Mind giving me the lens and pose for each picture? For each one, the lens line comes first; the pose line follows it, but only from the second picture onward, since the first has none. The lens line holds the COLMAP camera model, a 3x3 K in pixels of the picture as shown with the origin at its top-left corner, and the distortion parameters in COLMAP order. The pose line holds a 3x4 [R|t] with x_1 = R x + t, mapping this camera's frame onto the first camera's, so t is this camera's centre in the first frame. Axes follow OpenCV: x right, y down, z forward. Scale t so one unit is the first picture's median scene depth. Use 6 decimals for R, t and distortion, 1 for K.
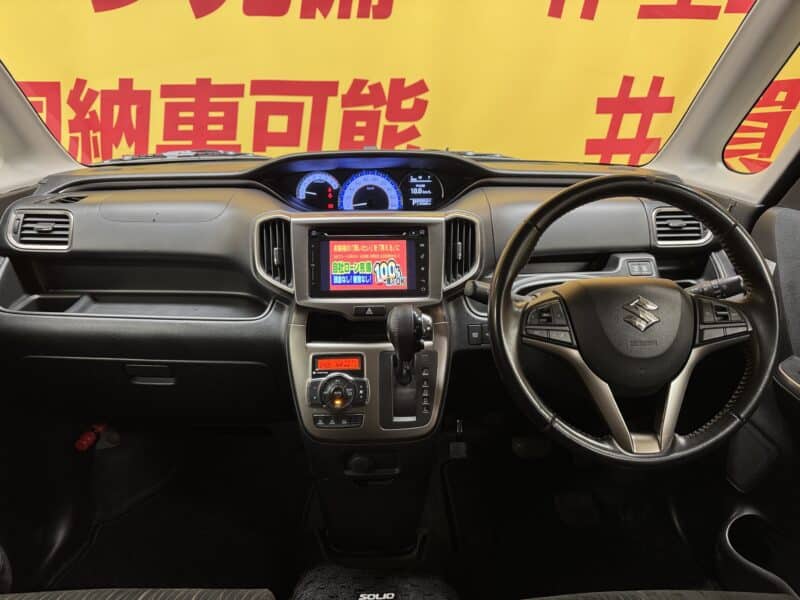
lens RADIAL K [[574.0, 0, 400.0], [0, 574.0, 300.0], [0, 0, 1]] dist [0.081001, -0.097807]
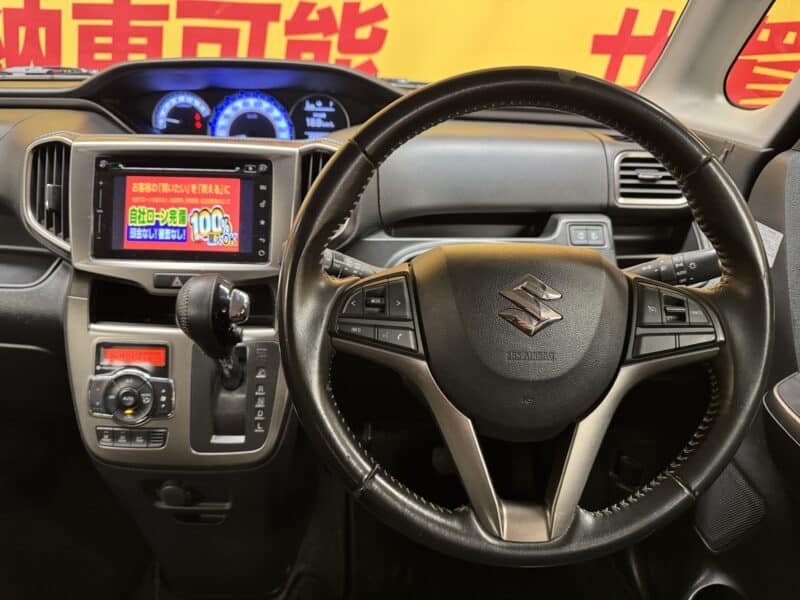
lens RADIAL K [[580.1, 0, 400.0], [0, 580.1, 300.0], [0, 0, 1]] dist [0.000041, -0.005977]
pose [[0.998704, 0.041249, -0.029812, 0.226918], [-0.039596, 0.997752, 0.054066, -0.006157], [0.031975, -0.052816, 0.998092, 0.315085]]
